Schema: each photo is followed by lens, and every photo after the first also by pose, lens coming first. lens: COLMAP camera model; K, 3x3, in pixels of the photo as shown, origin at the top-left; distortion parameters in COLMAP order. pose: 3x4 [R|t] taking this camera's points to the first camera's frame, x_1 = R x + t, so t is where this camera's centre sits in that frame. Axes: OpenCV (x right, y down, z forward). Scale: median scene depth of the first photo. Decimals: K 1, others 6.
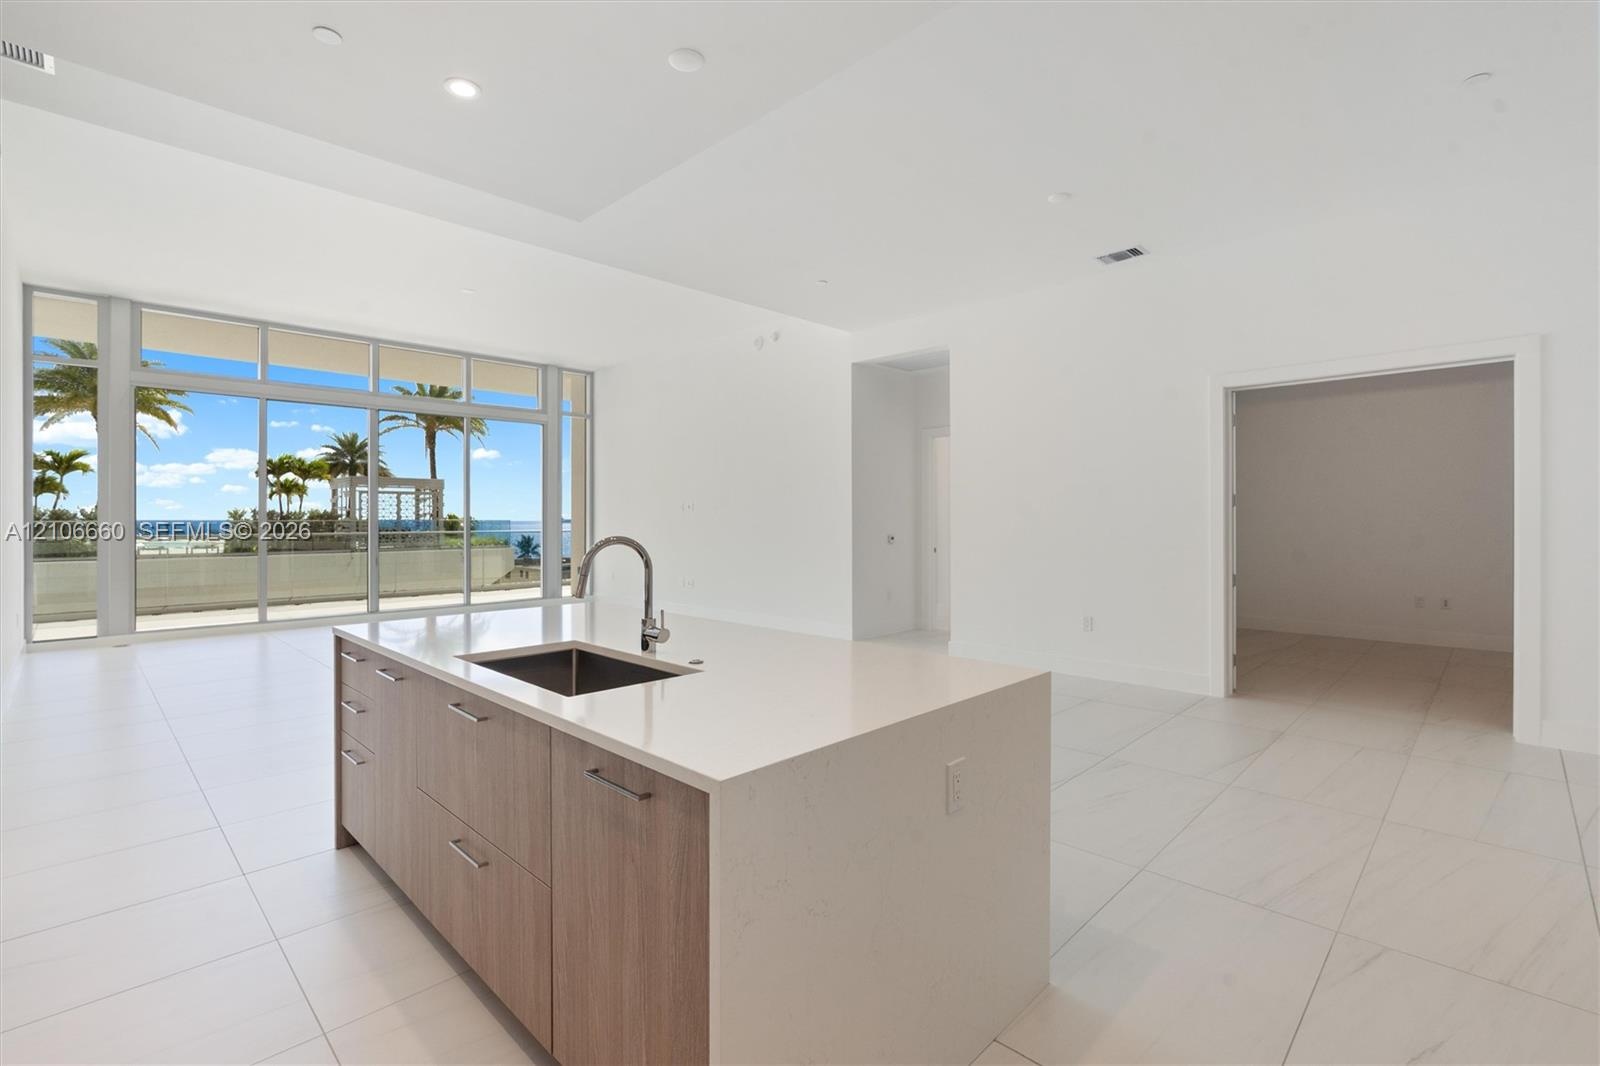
lens RADIAL K [[725.8, 0, 794.0], [0, 725.8, 520.6], [0, 0, 1]] dist [-0.000545, -0.000224]
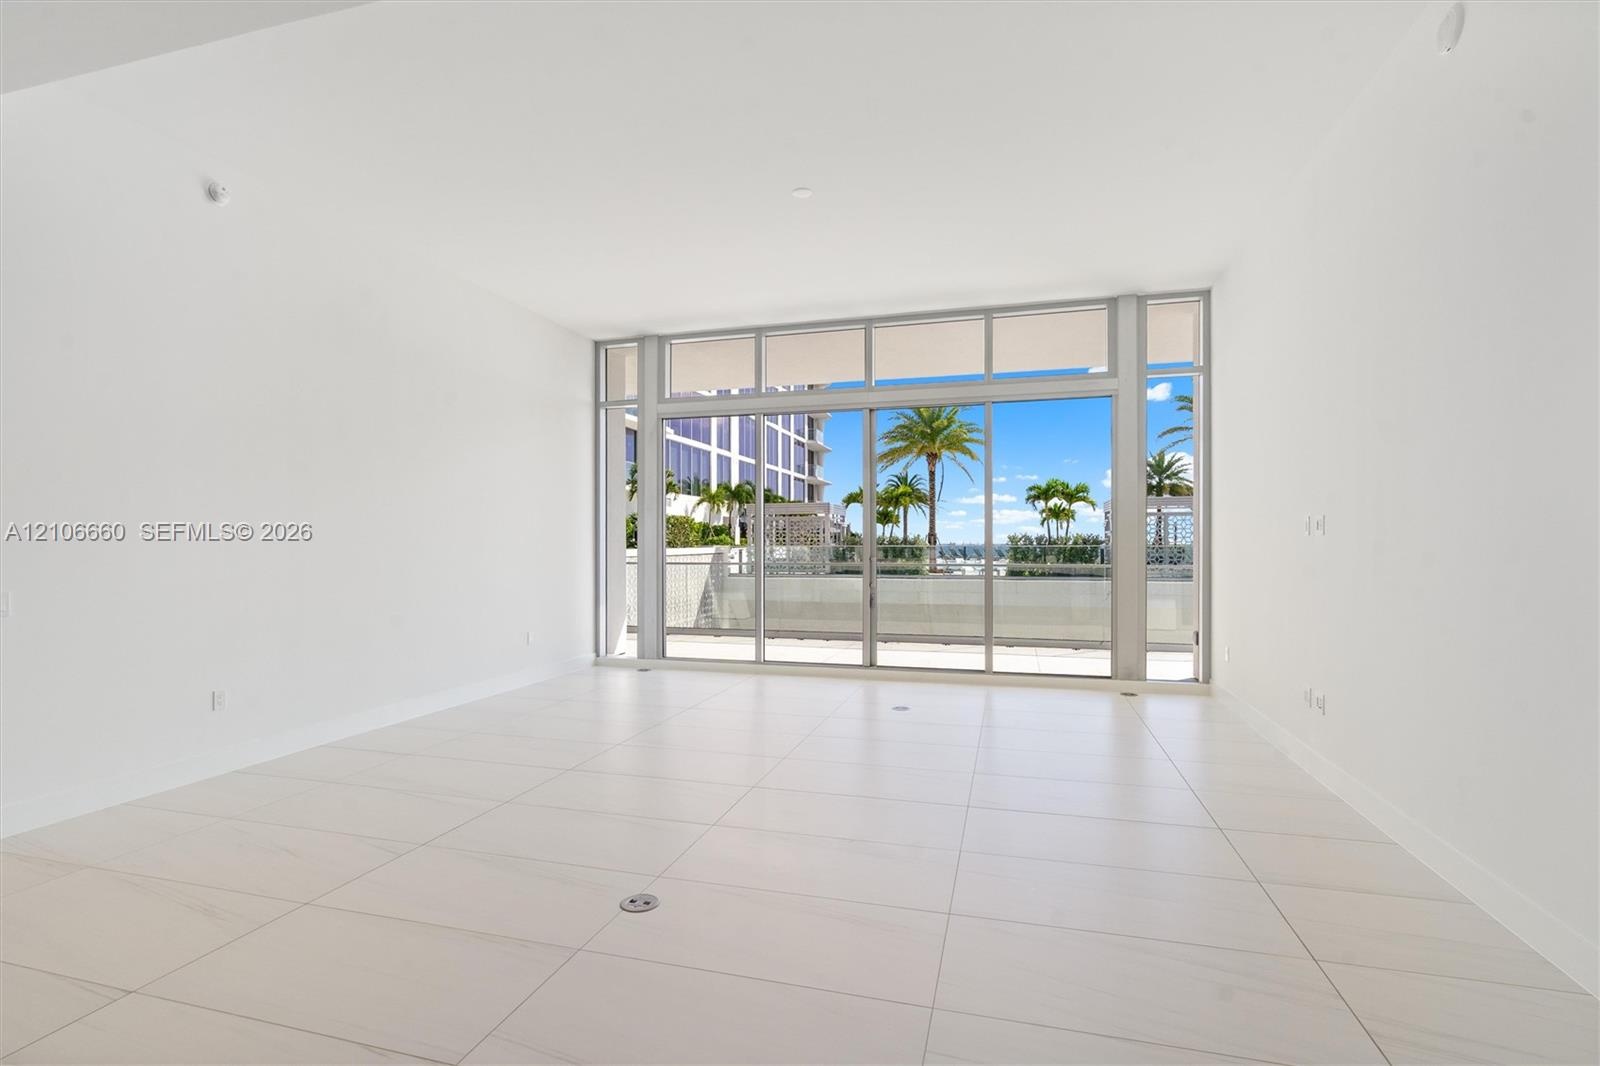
lens RADIAL K [[757.7, 0, 798.5], [0, 757.7, 543.5], [0, 0, 1]] dist [0.000452, -0.000020]
pose [[0.488695, 0.002561, -0.872451, 0.039305], [-0.003619, 0.999993, 0.000908, -0.002914], [0.872447, 0.002714, 0.488701, 0.205993]]
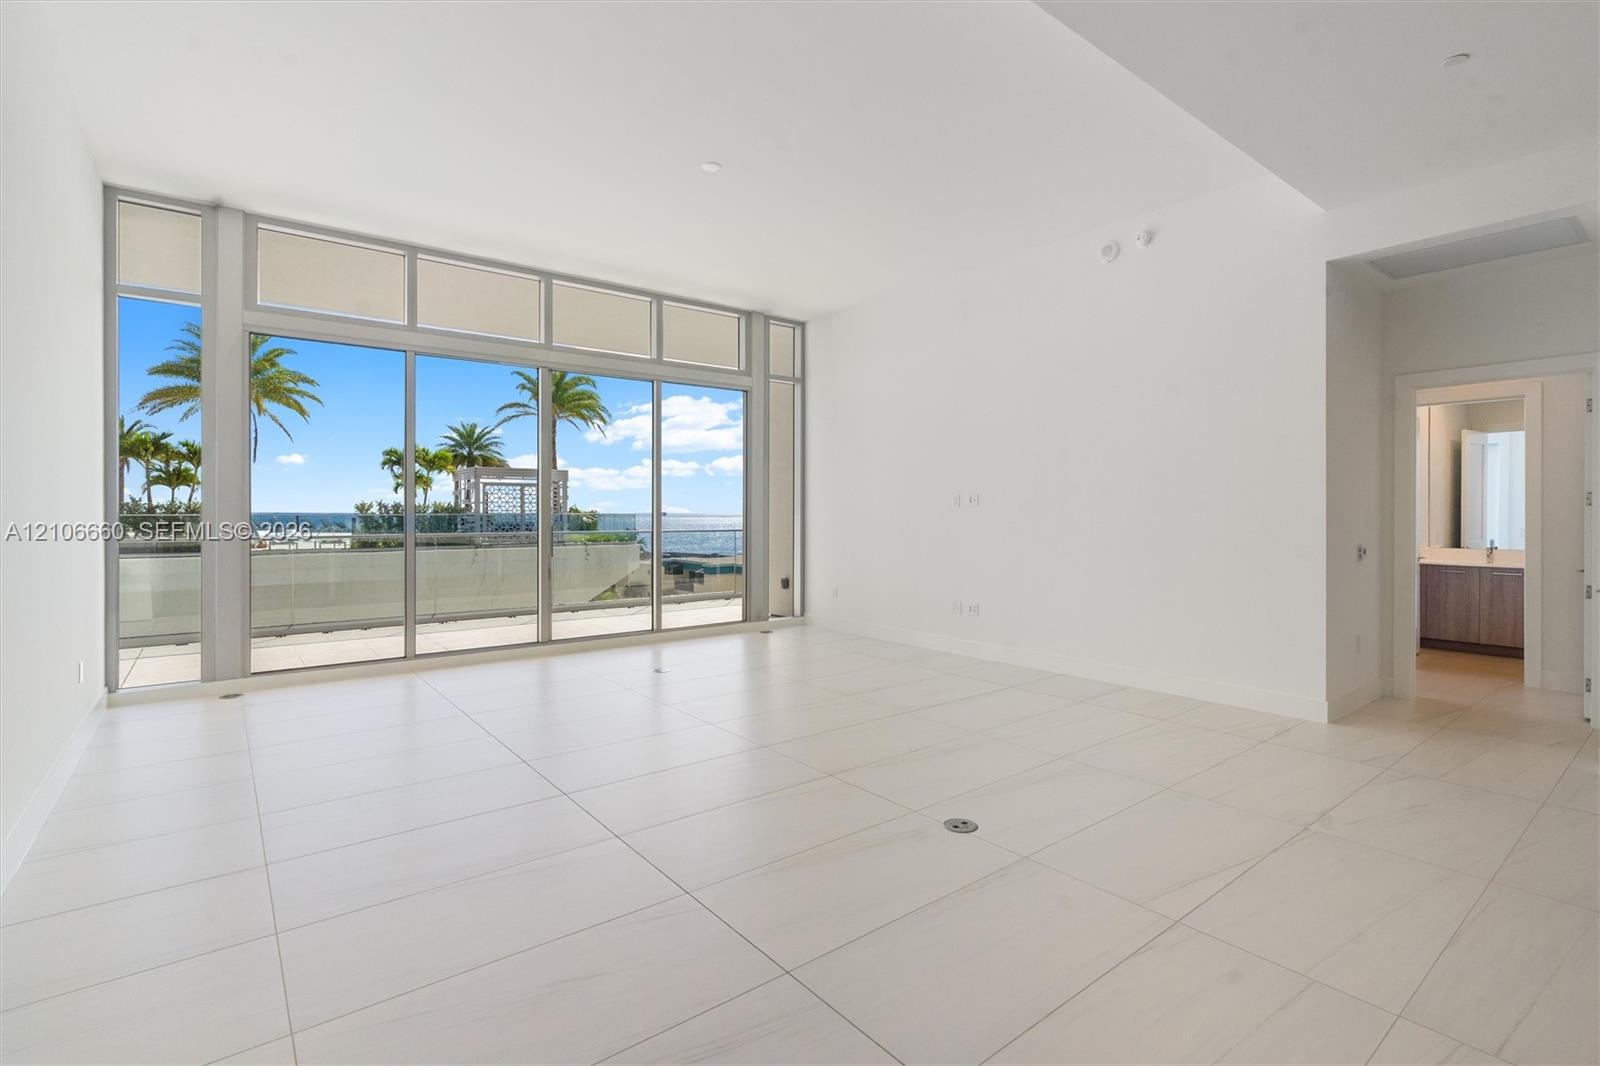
lens RADIAL K [[748.6, 0, 798.5], [0, 748.6, 514.7], [0, 0, 1]] dist [-0.002910, 0.000065]
pose [[0.992412, 0.002921, -0.122922, -0.088723], [-0.002814, 0.999995, 0.001044, -0.002075], [0.122925, -0.000690, 0.992416, 0.106297]]
